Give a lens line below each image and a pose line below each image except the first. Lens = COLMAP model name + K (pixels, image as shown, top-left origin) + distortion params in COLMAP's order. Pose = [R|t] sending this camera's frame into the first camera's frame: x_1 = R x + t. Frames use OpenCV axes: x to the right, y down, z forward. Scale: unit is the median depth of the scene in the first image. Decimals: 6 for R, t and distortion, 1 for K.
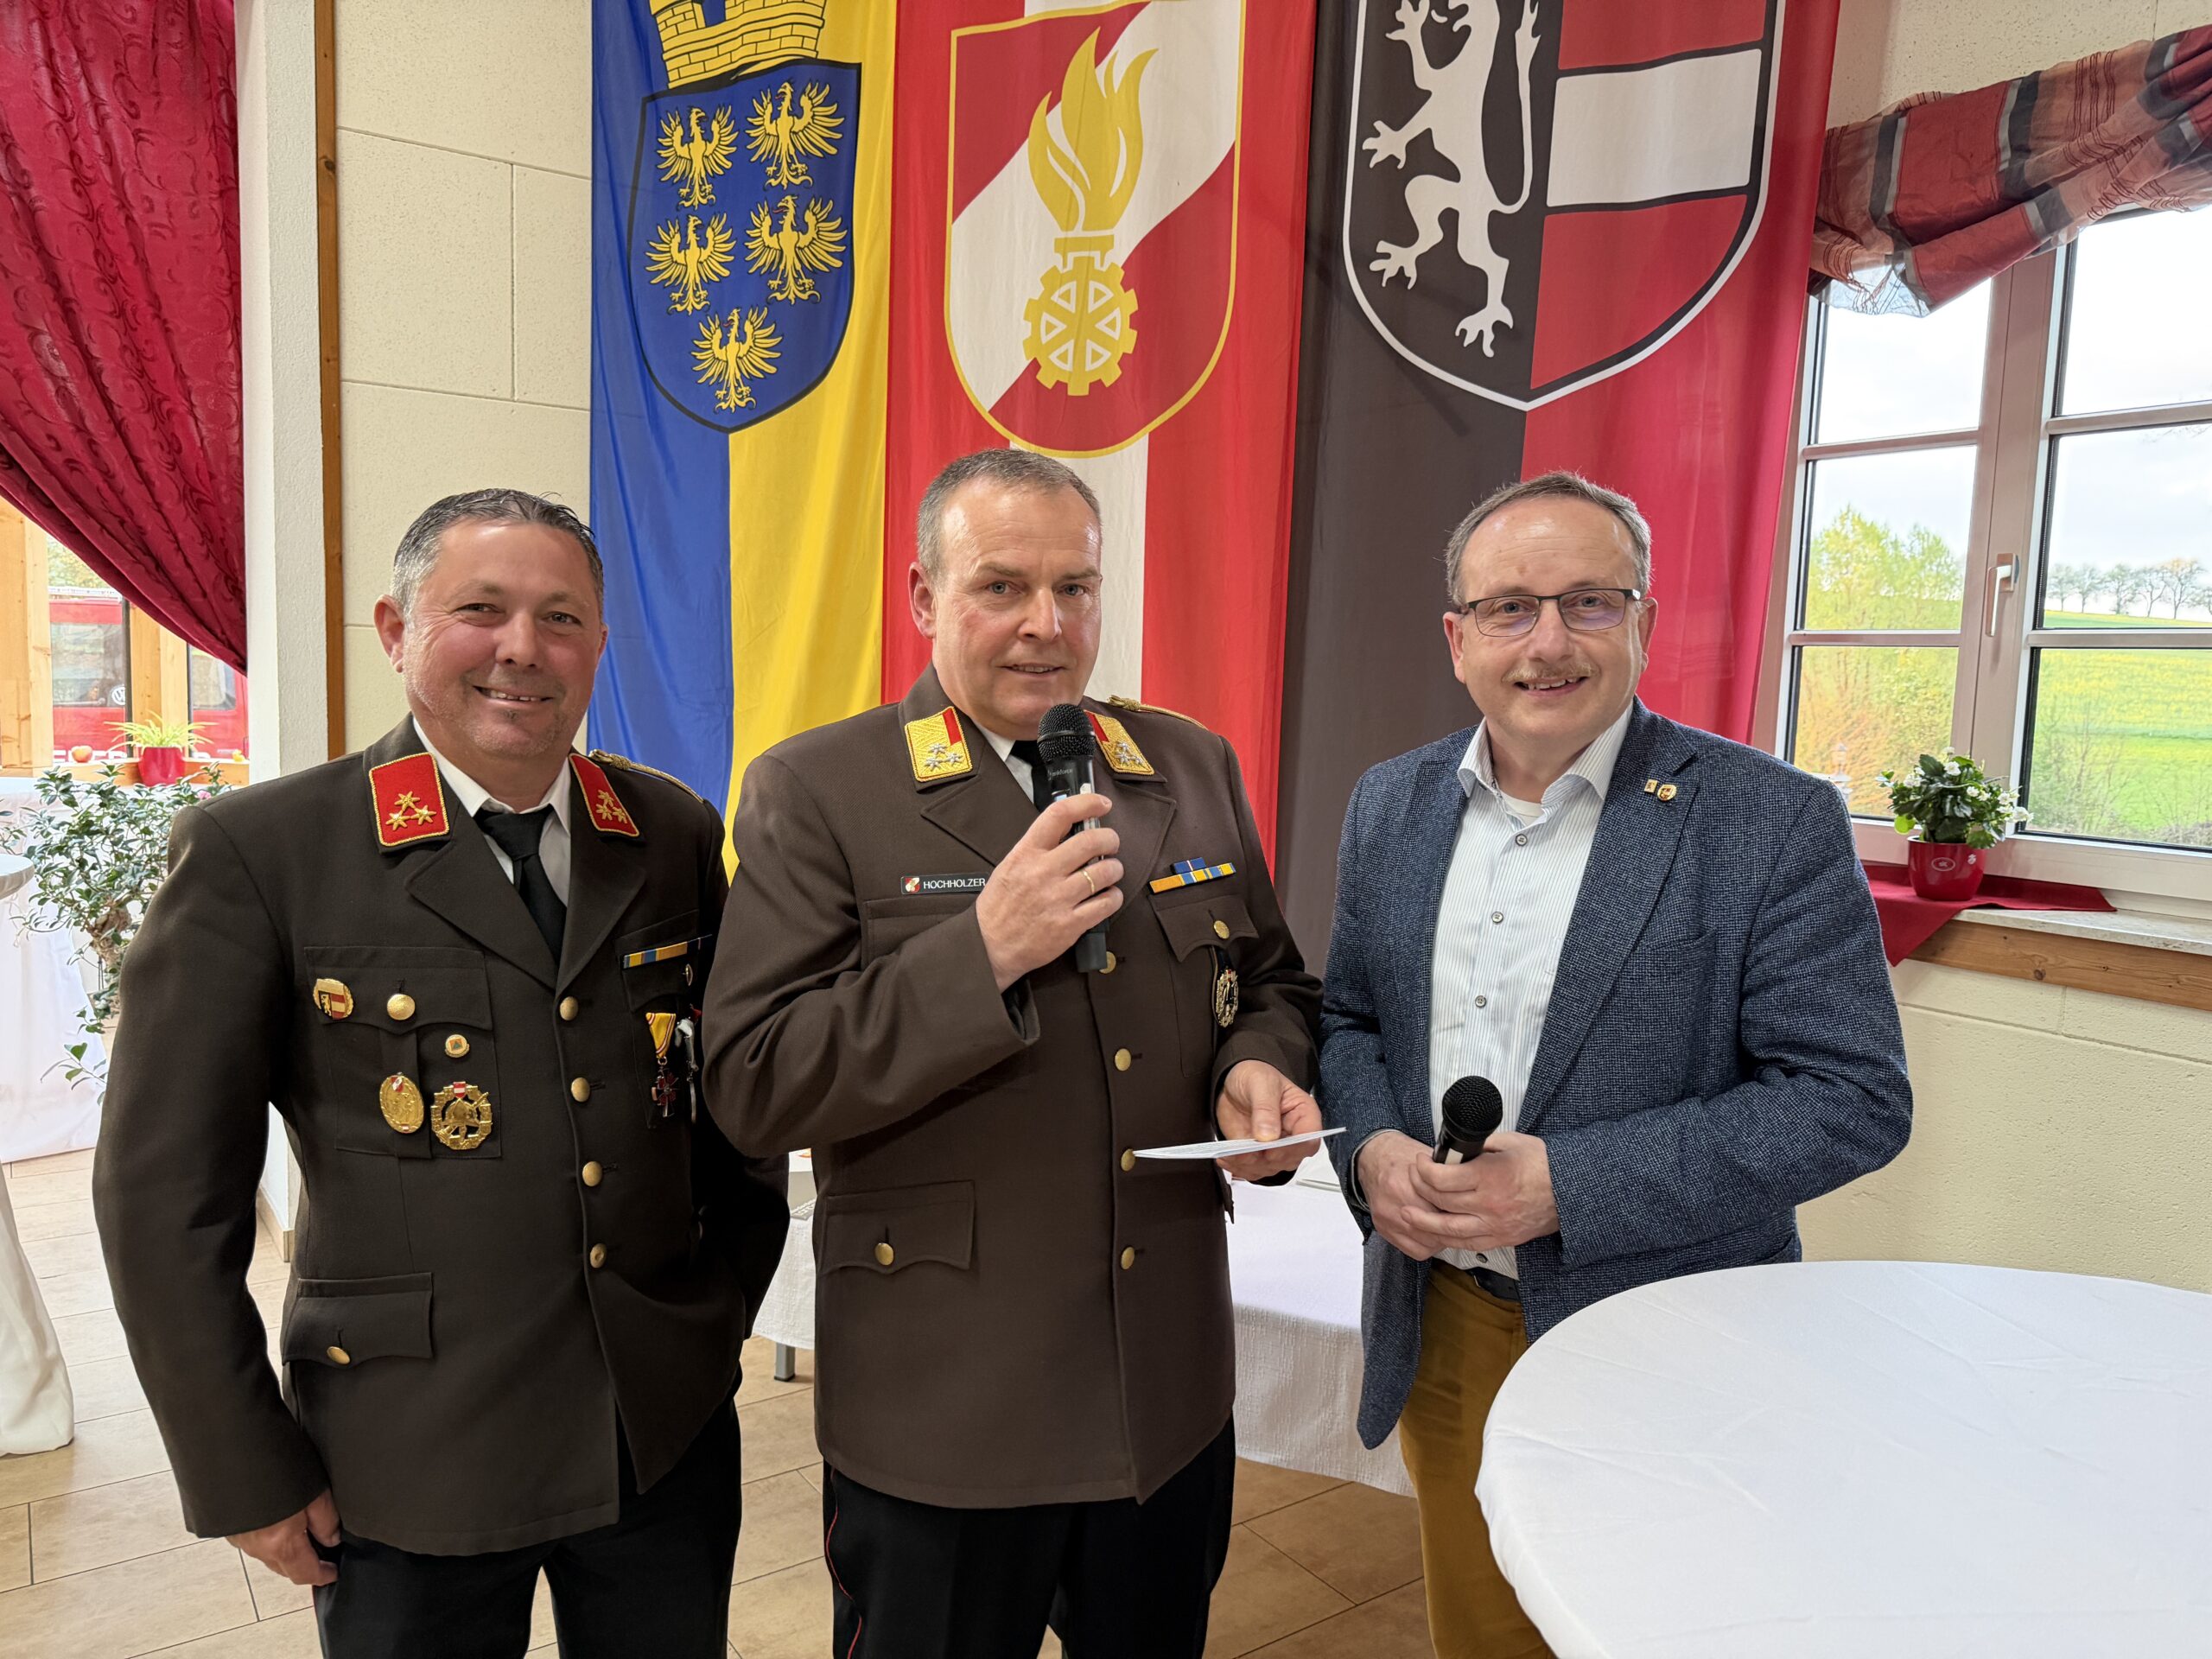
lens RADIAL K [[1578.1, 0, 1123.0], [0, 1578.1, 833.2], [0, 0, 1]] dist [0.011710, -0.014296]
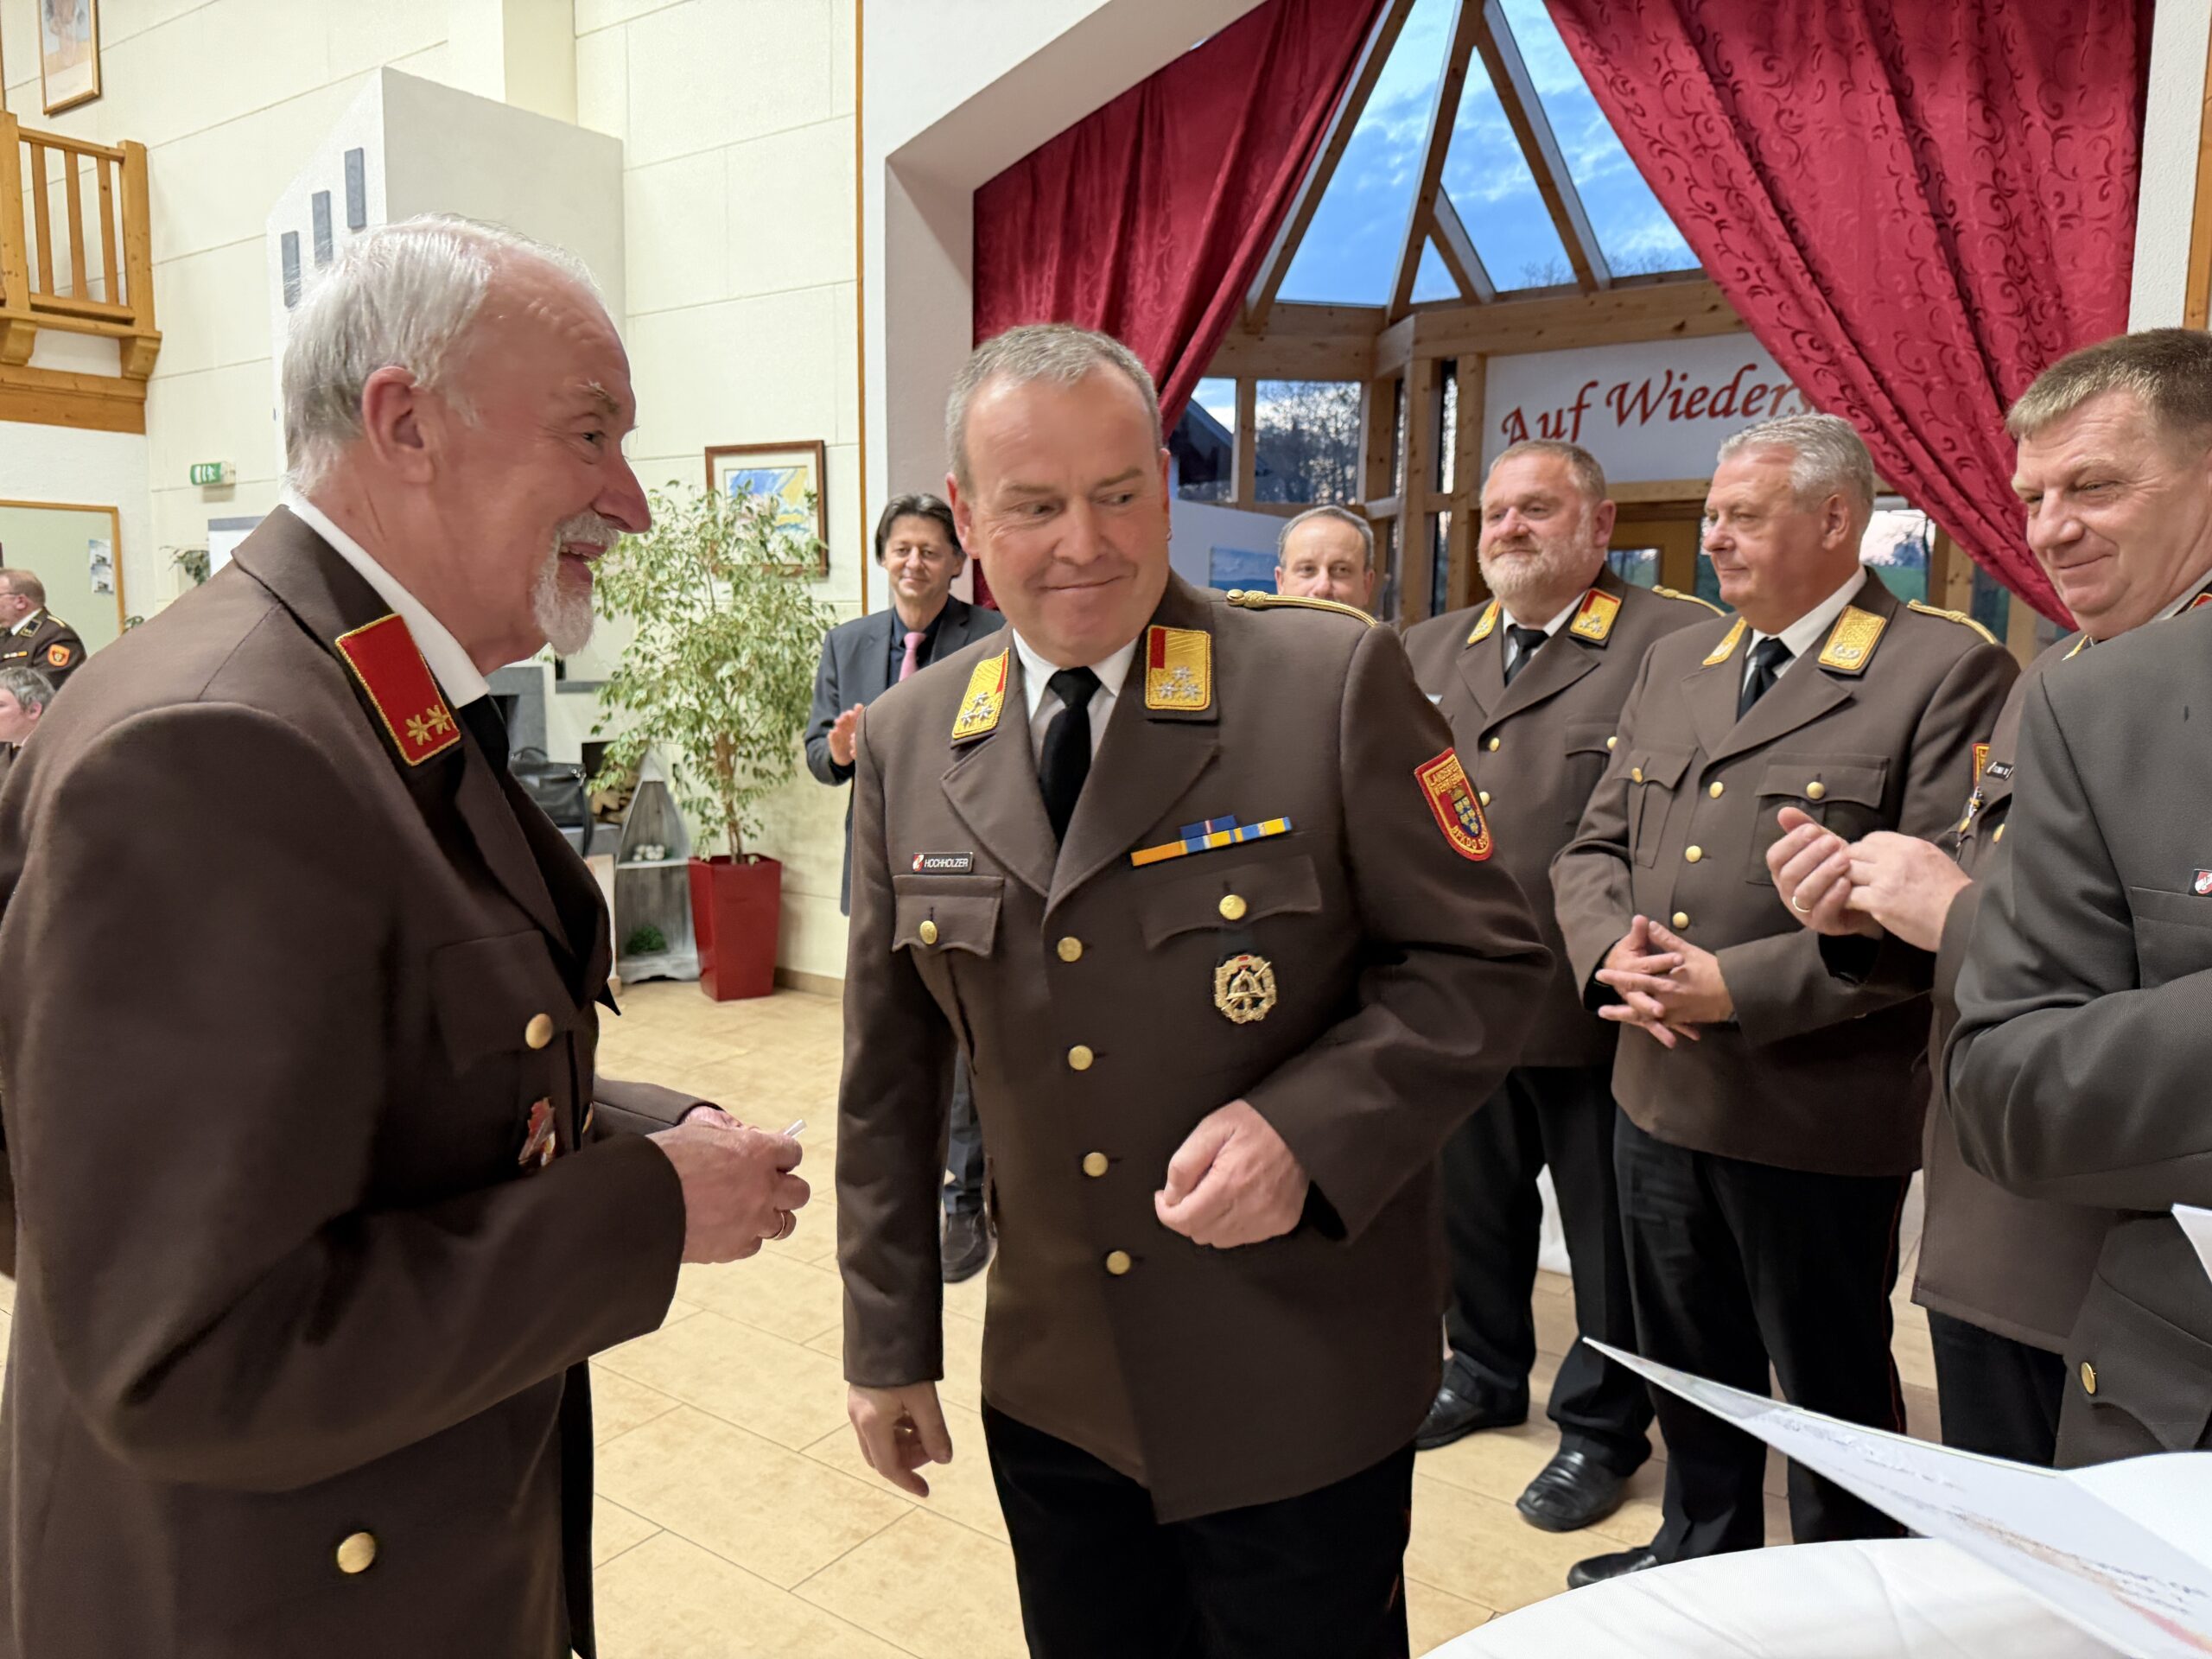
lens RADIAL K [[1578.1, 0, 1123.0], [0, 1578.1, 833.2], [0, 0, 1]] dist [0.011710, -0.014296]
pose [[0.374244, 0.081380, -0.923753, 0.189837], [-0.077992, 0.995375, 0.056092, 0.012492], [0.924045, 0.051053, 0.378860, 0.060403]]
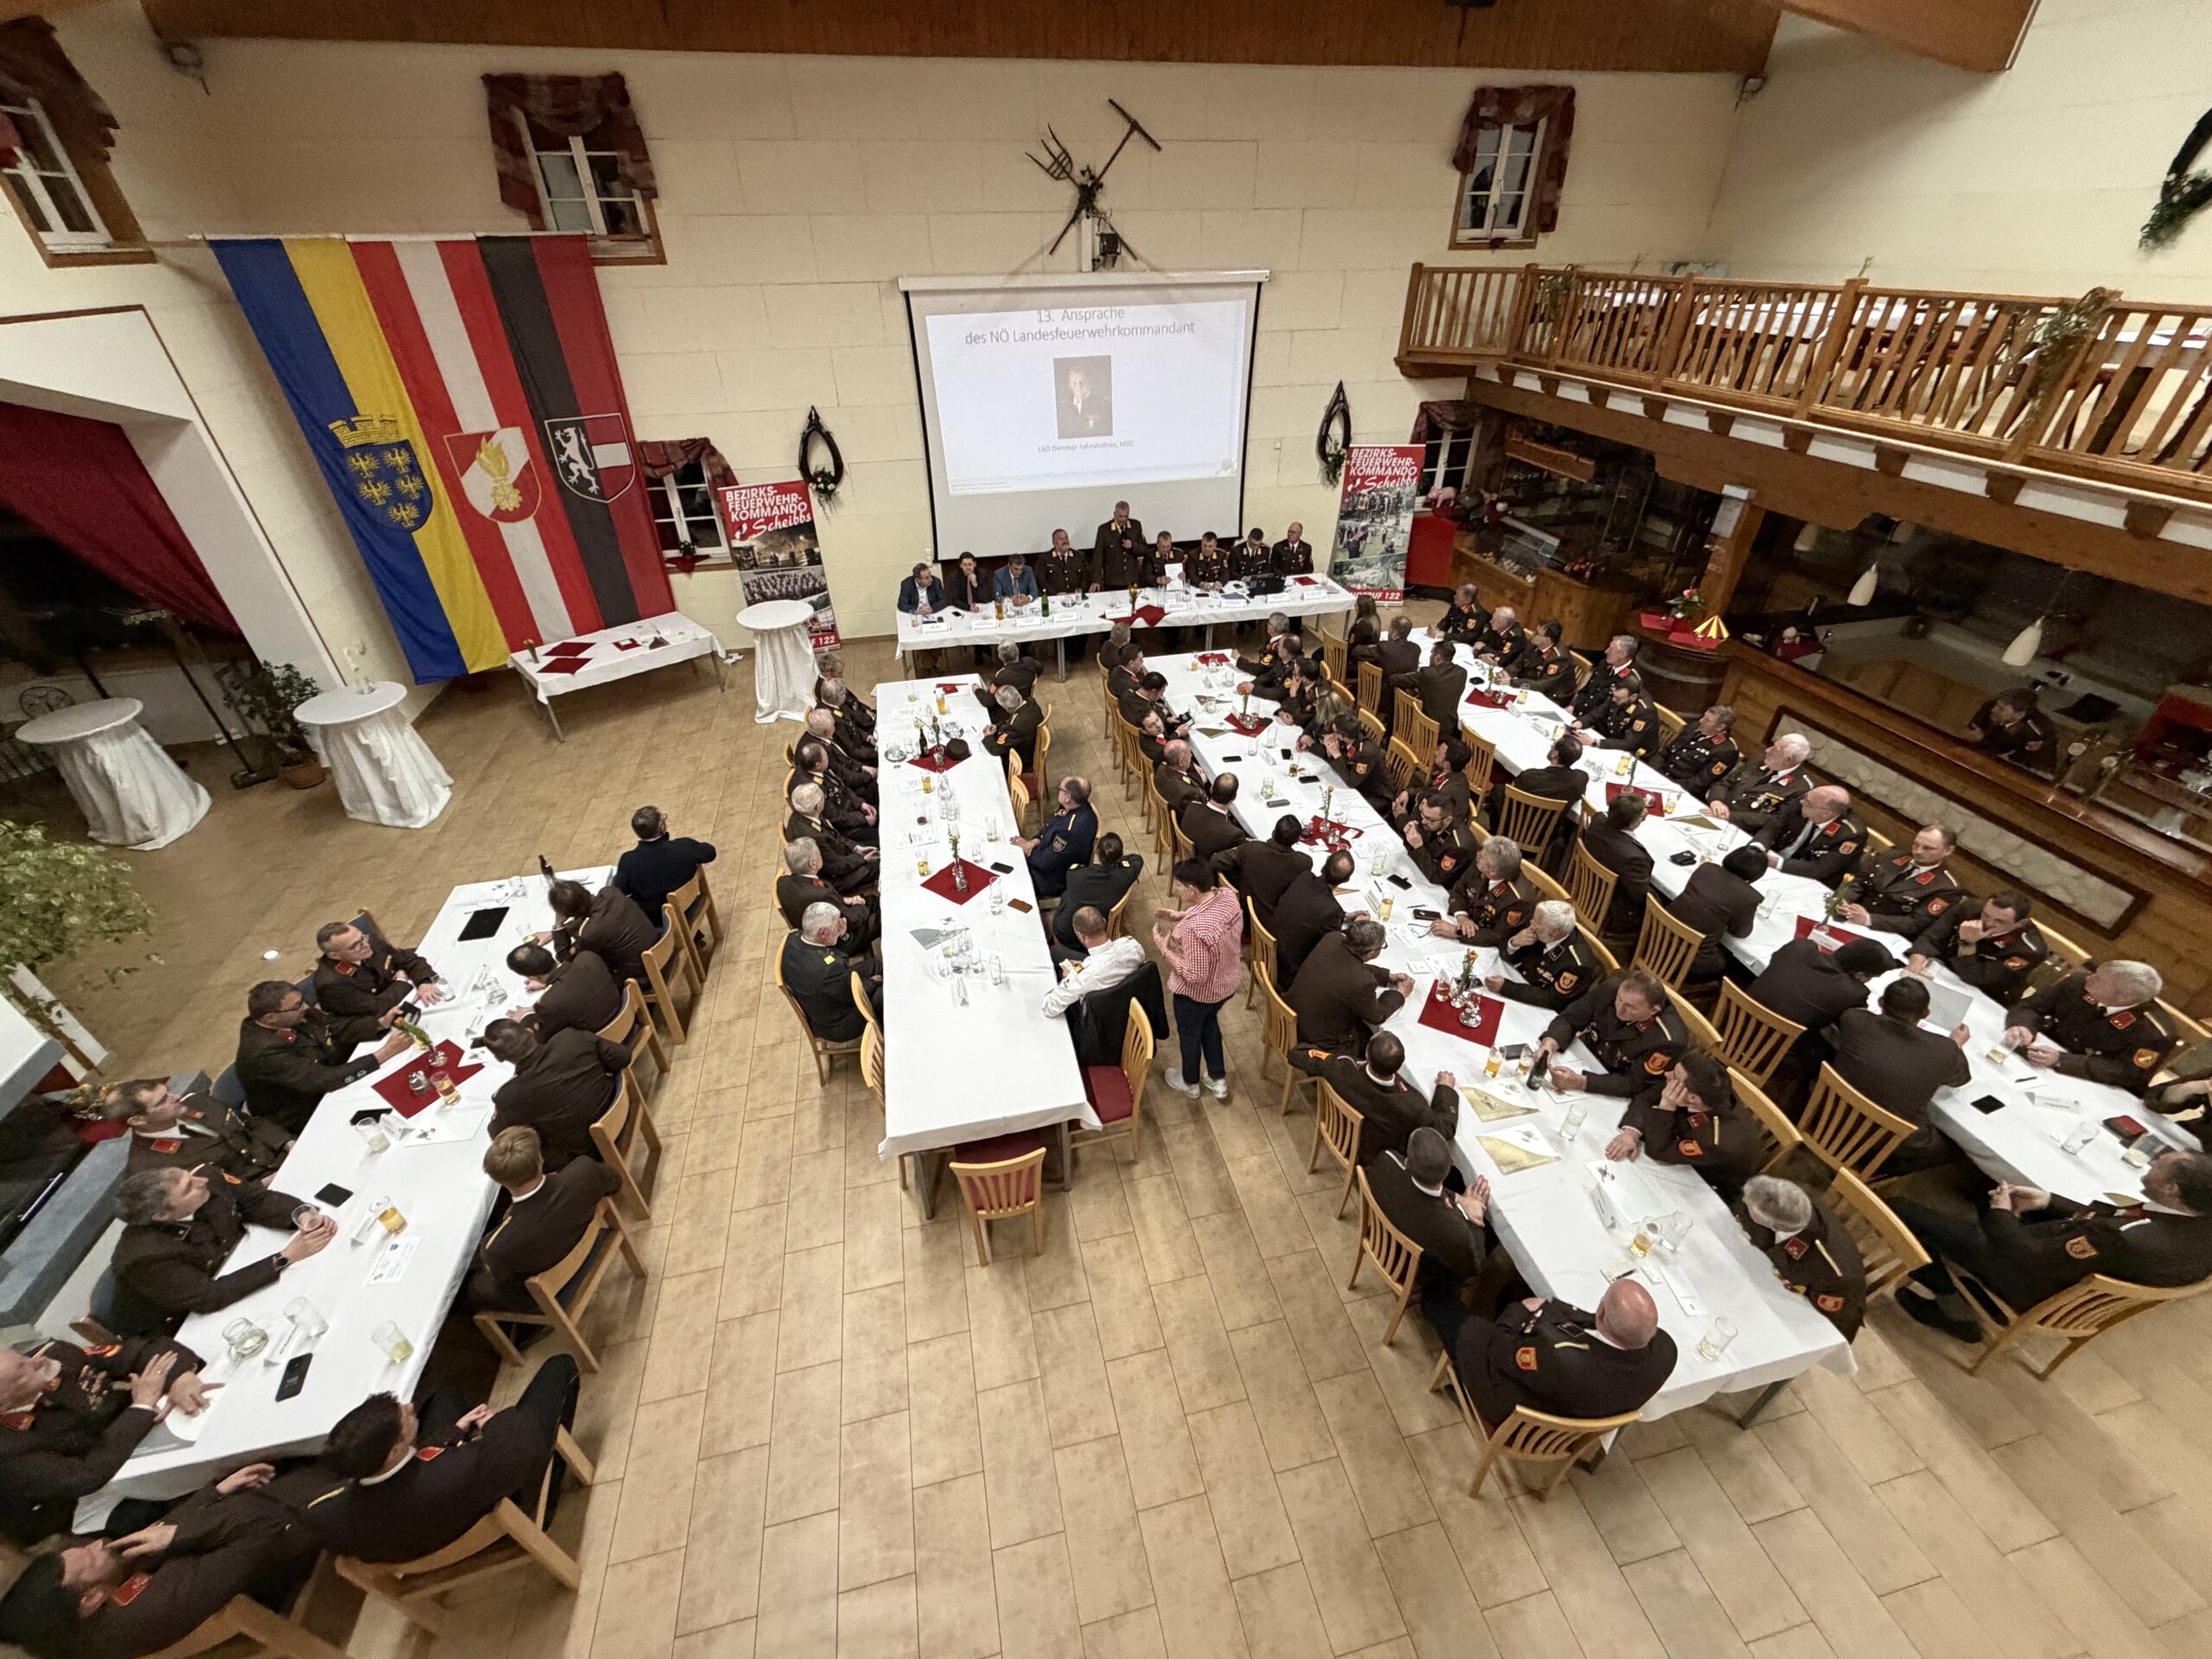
lens RADIAL K [[877.4, 0, 1103.5], [0, 877.4, 830.5], [0, 0, 1]] dist [-0.001597, 0.000261]
pose [[0.388181, -0.550047, 0.739435, -1.859362], [0.109389, 0.824181, 0.555662, -0.758651], [-0.915068, -0.134811, 0.380100, -1.864919]]
